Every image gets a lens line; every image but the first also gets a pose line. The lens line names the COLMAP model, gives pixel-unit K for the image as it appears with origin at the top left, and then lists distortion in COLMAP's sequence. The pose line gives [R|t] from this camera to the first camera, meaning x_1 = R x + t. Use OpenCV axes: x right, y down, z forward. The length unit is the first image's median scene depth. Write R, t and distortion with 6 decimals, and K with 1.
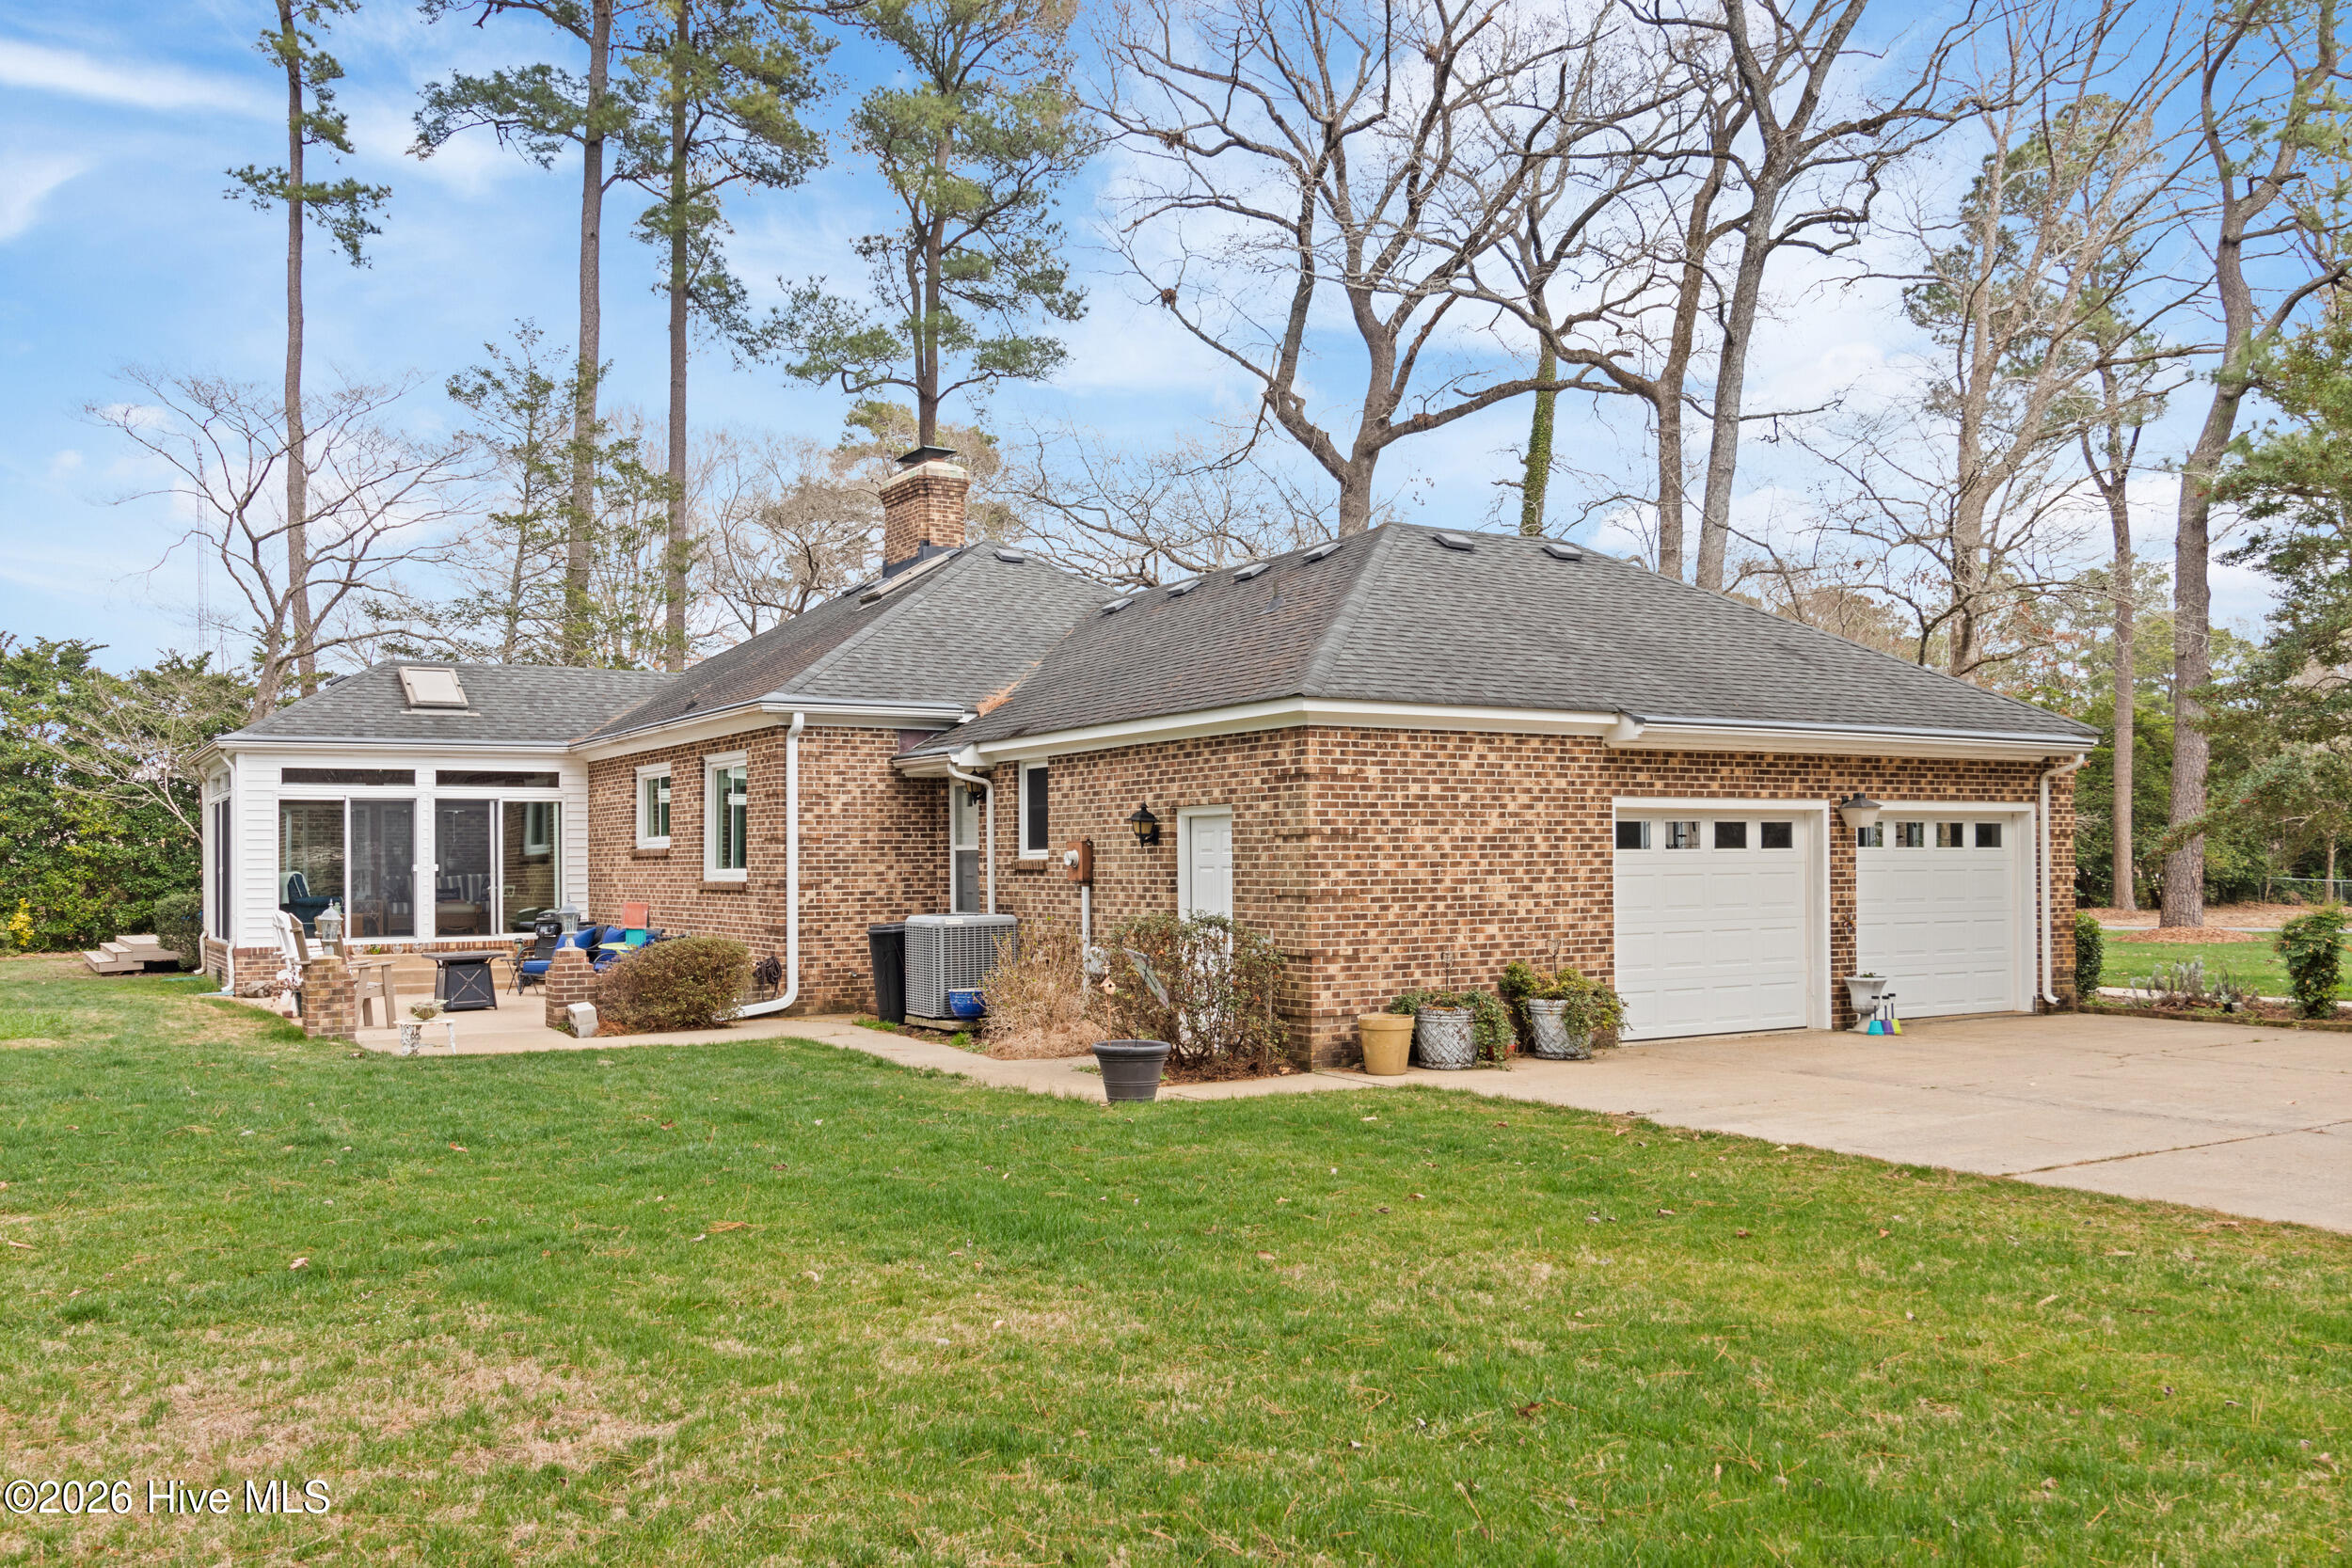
lens RADIAL K [[1891.4, 0, 1179.7], [0, 1891.4, 849.9], [0, 0, 1]] dist [0.003990, 0.003820]
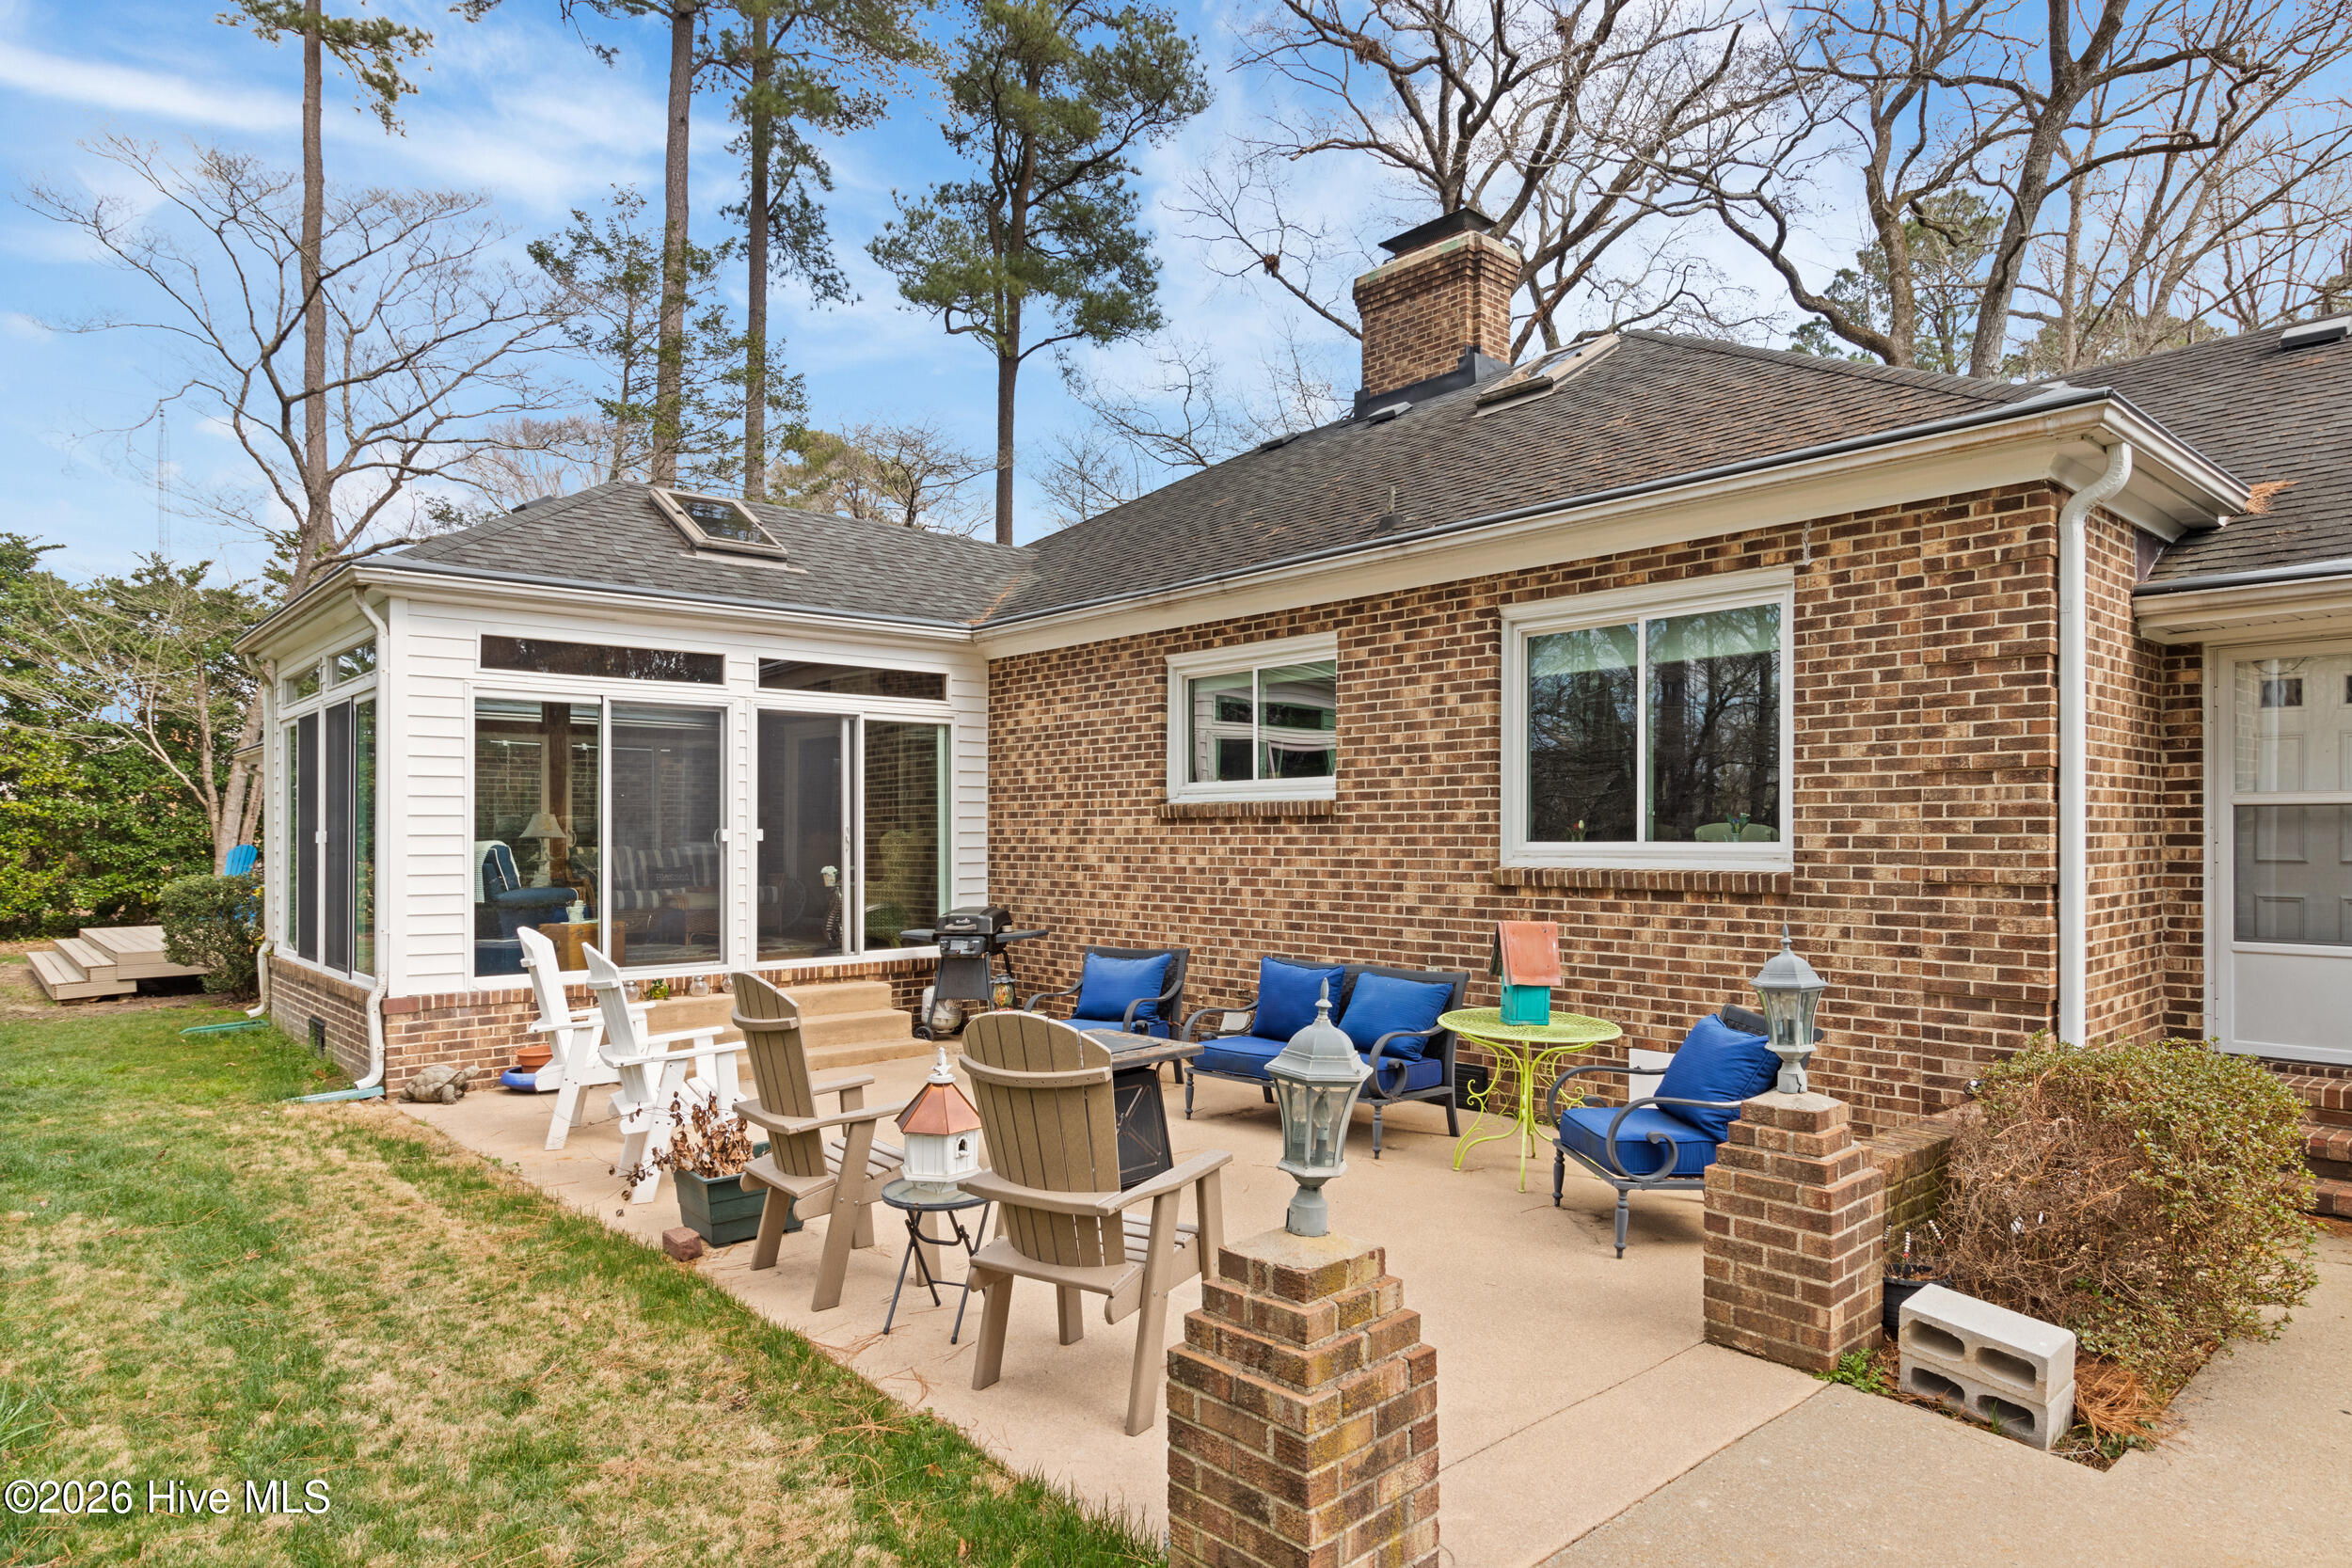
lens RADIAL K [[1367.7, 0, 1200.6], [0, 1367.7, 826.7], [0, 0, 1]] dist [-0.002980, -0.000104]
pose [[0.982398, 0.006396, 0.186692, -0.229115], [-0.006926, 0.999974, 0.002187, 0.003482], [-0.186673, -0.003441, 0.982416, 0.393096]]
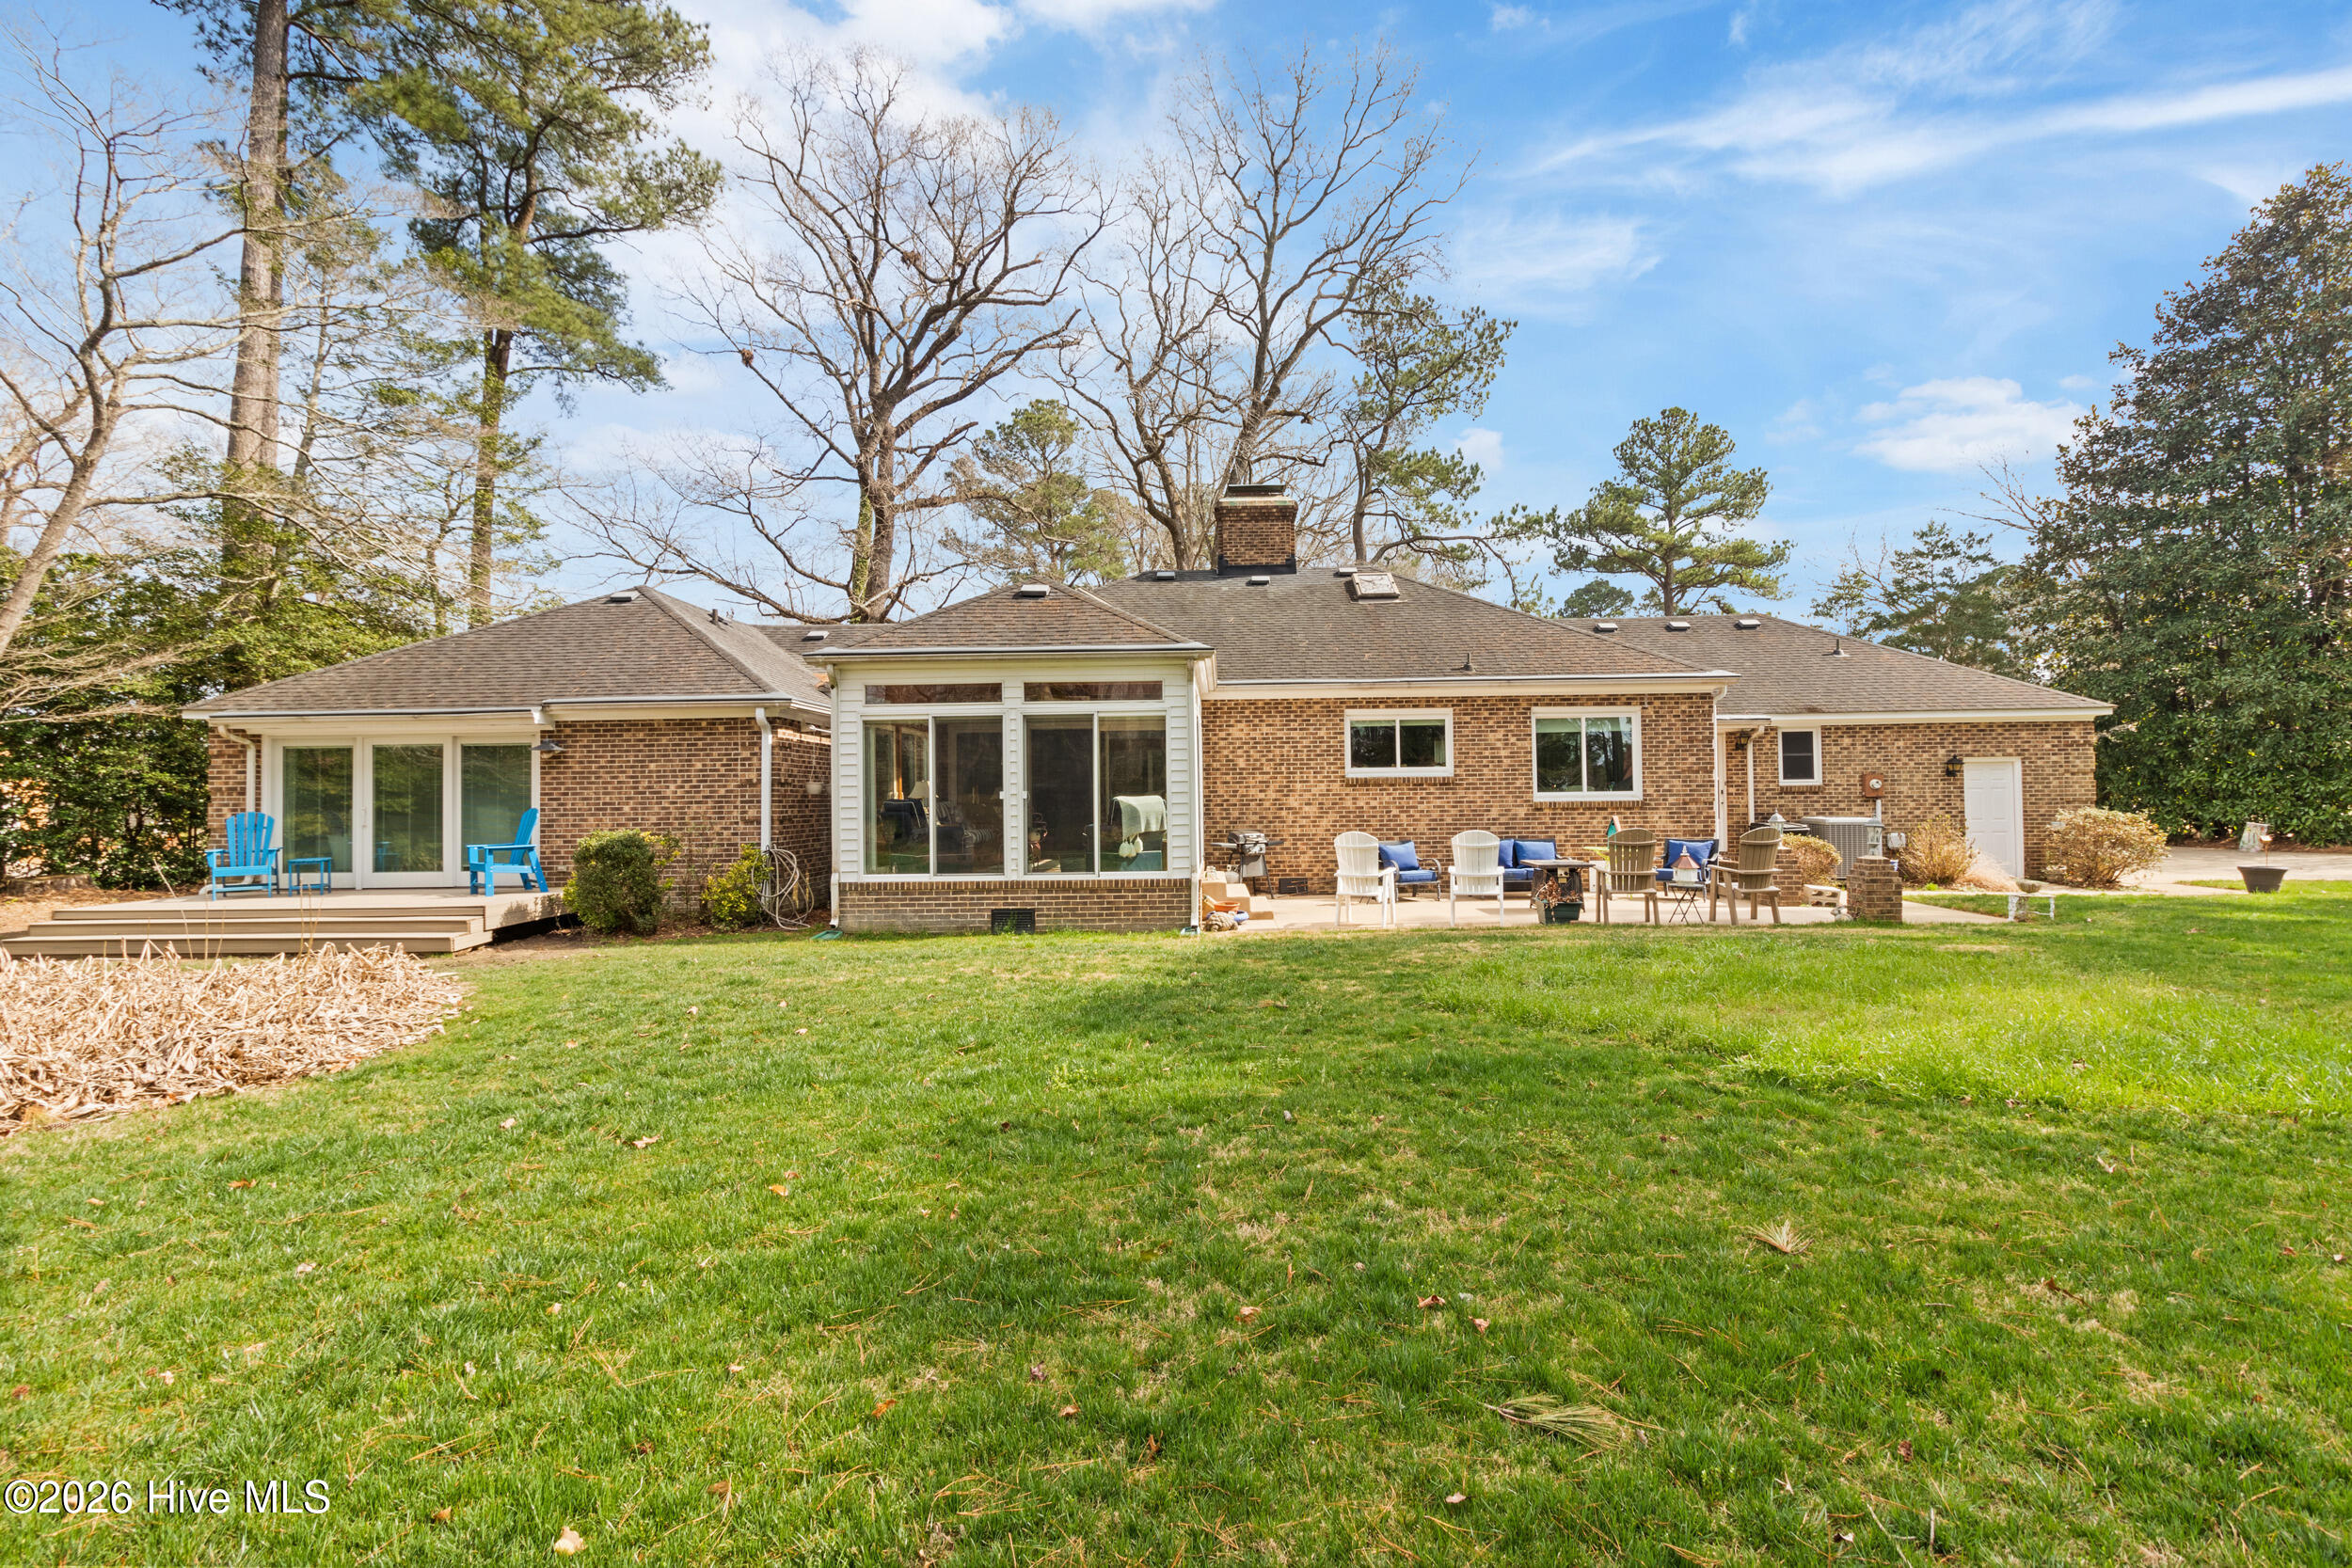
lens RADIAL K [[1102.8, 0, 1203.0], [0, 1102.8, 778.2], [0, 0, 1]] dist [0.000975, 0.000306]
pose [[0.546417, 0.016222, 0.837356, -0.600500], [-0.000137, 0.999814, -0.019280, 0.008786], [-0.837513, 0.010420, 0.546318, 0.450601]]
